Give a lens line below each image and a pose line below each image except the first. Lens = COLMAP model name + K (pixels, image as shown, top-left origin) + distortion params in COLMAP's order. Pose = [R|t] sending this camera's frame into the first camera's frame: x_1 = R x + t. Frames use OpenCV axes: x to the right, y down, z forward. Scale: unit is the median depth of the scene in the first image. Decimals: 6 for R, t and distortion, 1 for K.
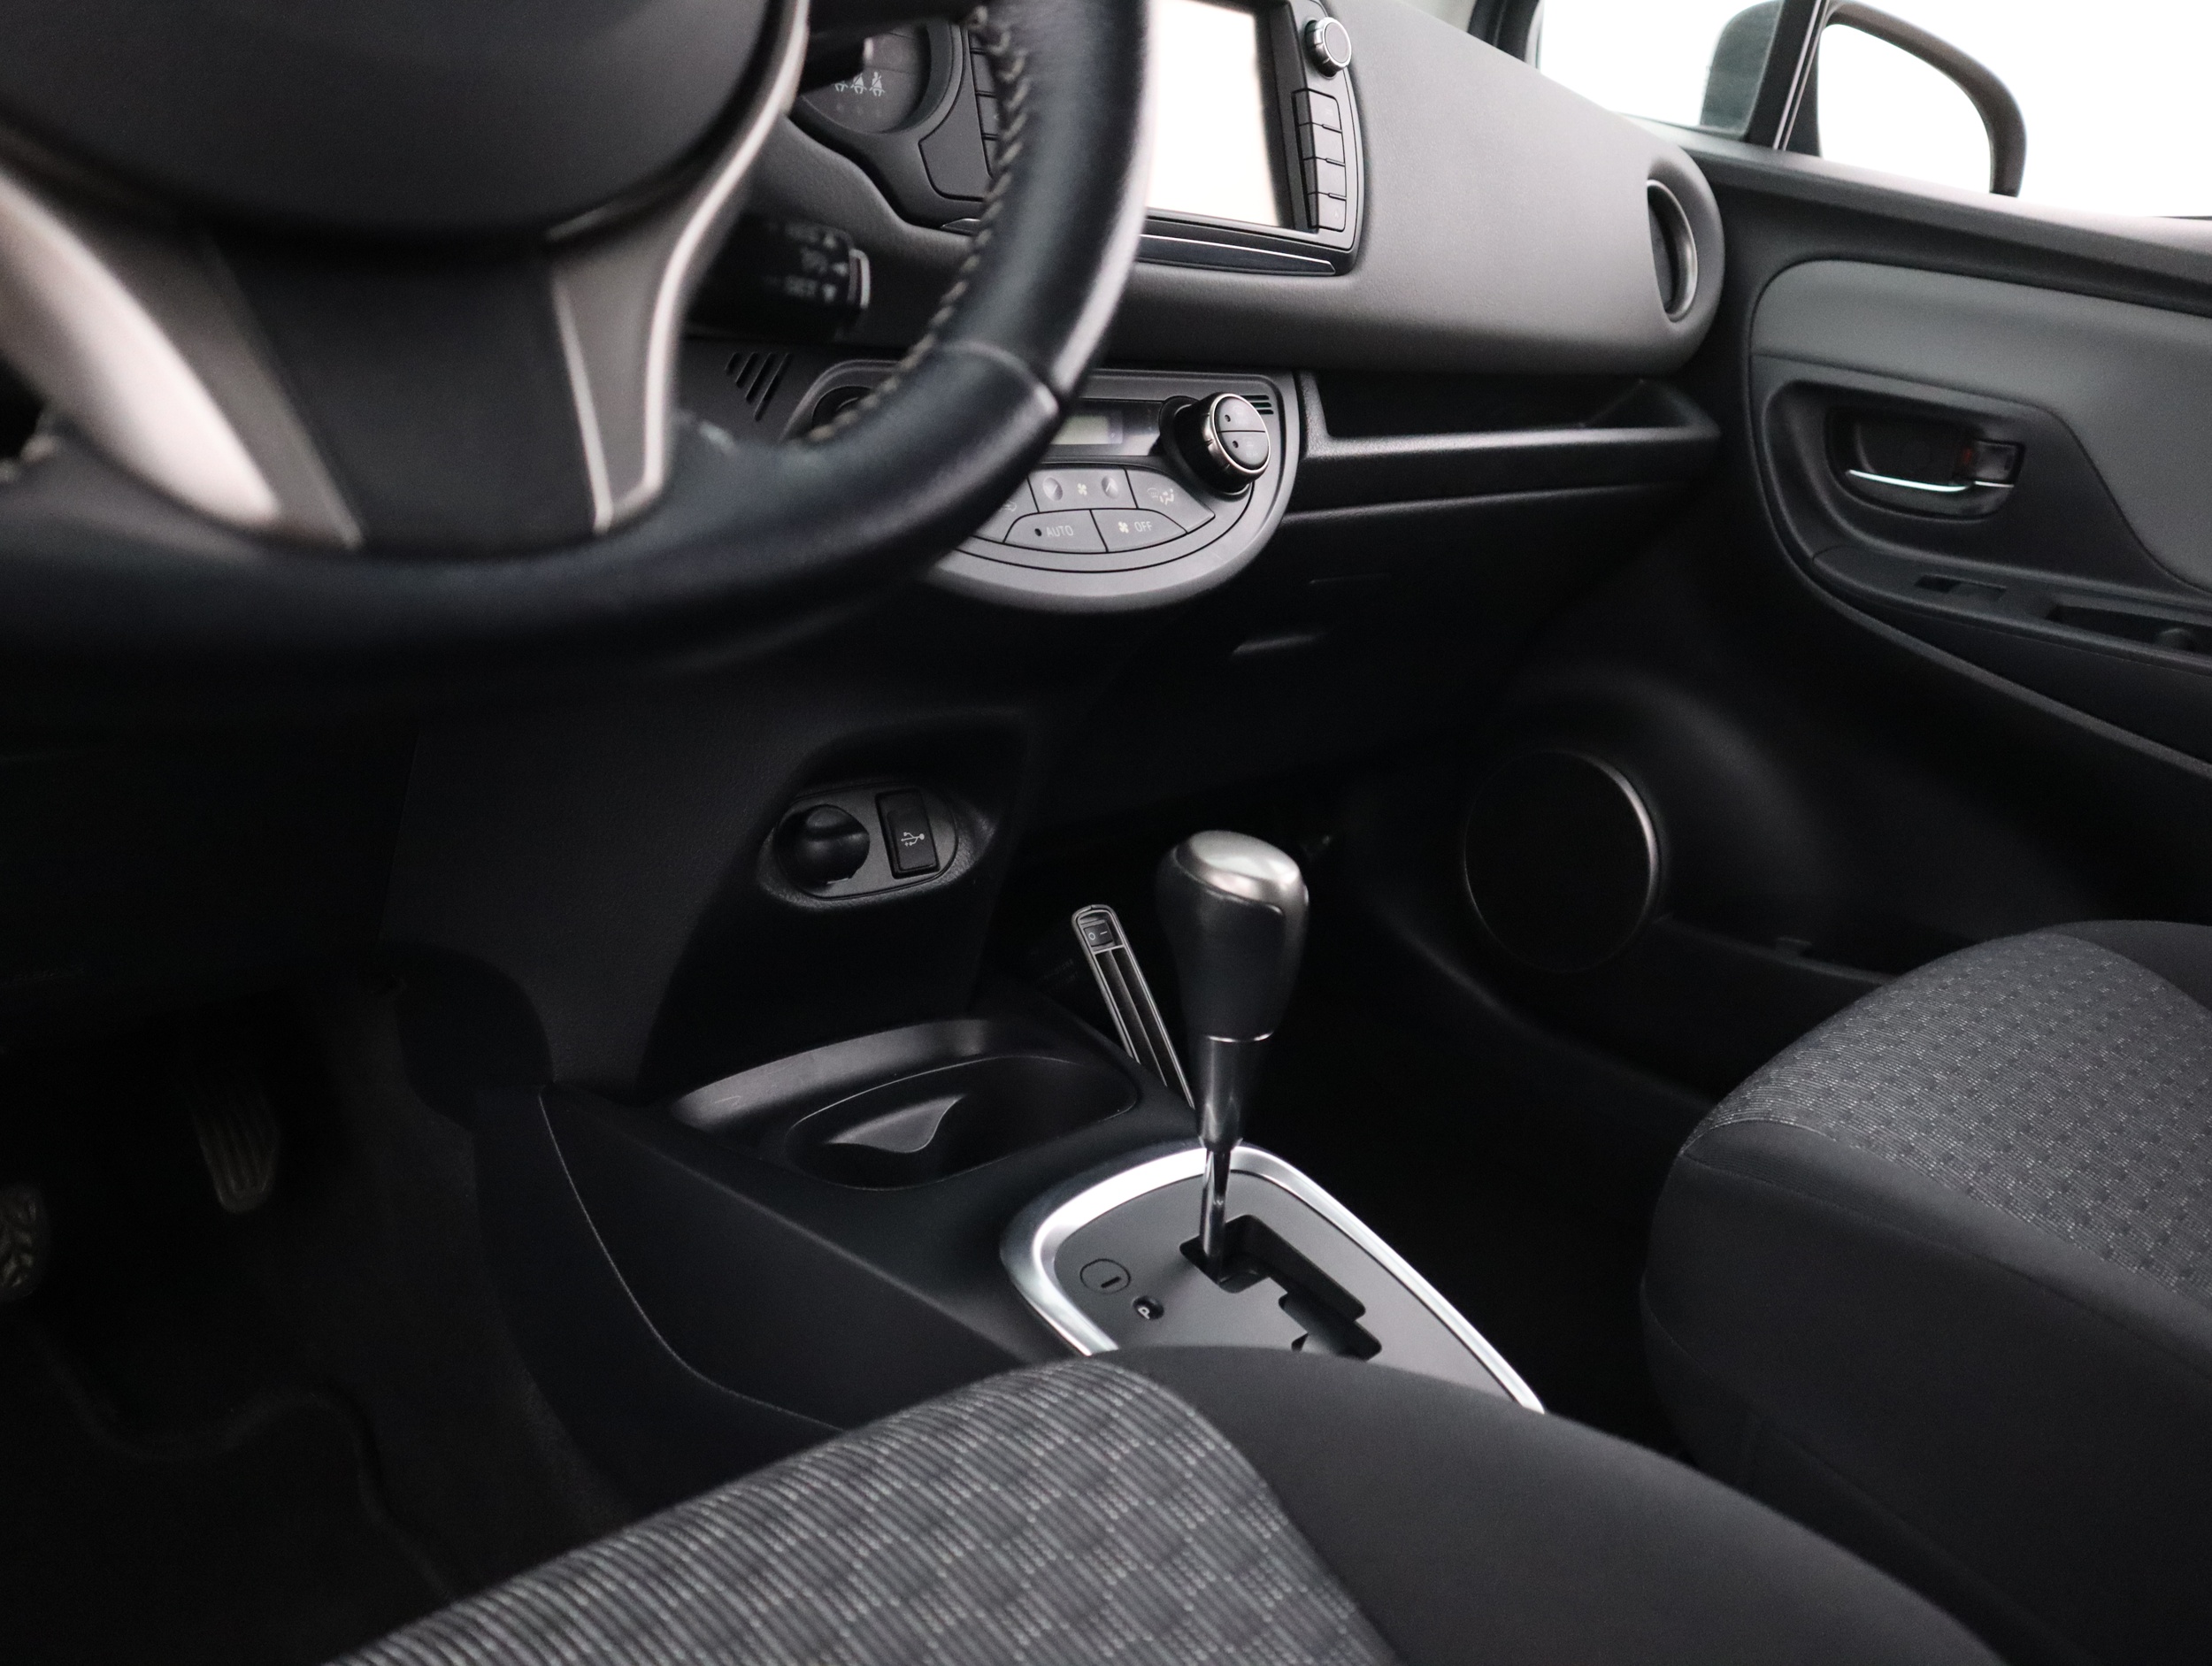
lens RADIAL K [[1720.4, 0, 1106.0], [0, 1720.4, 833.0], [0, 0, 1]] dist [-0.092987, 0.005873]
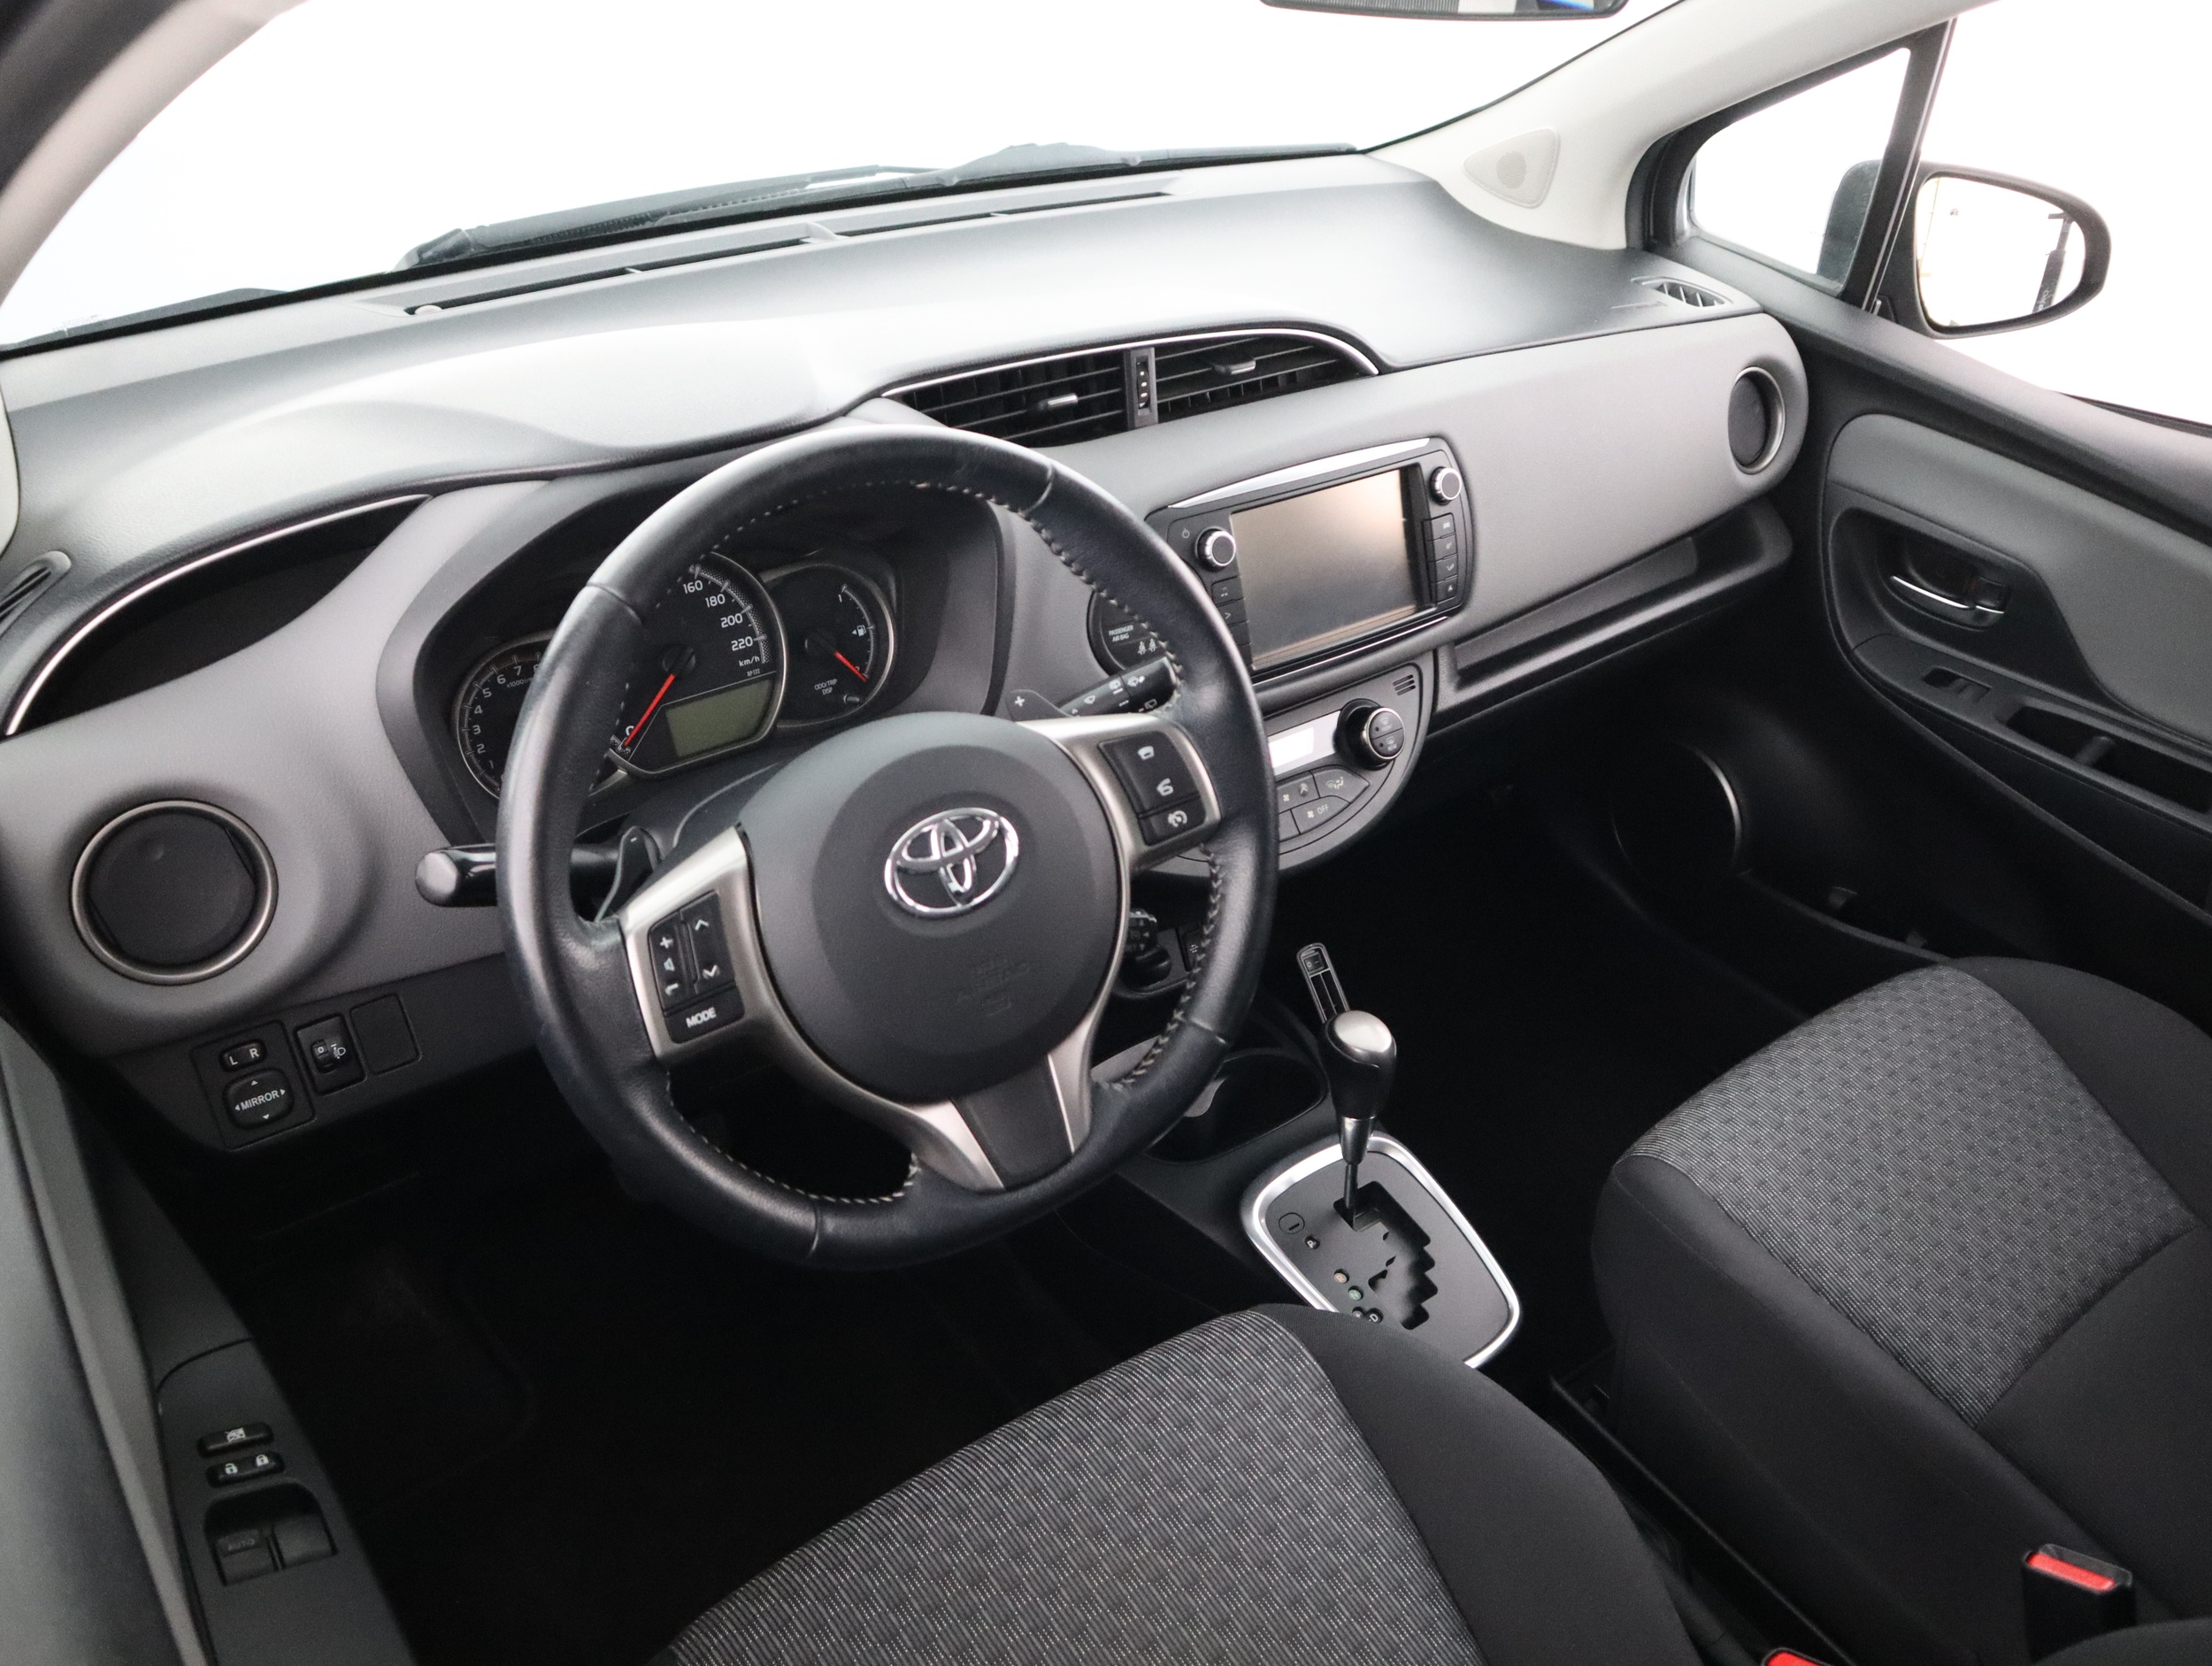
lens RADIAL K [[1720.4, 0, 1106.0], [0, 1720.4, 833.0], [0, 0, 1]] dist [-0.092987, 0.005873]
pose [[0.981842, 0.019111, -0.188734, 0.132141], [0.029277, 0.967725, 0.250301, -0.584179], [0.187426, -0.251282, 0.949594, -0.690293]]
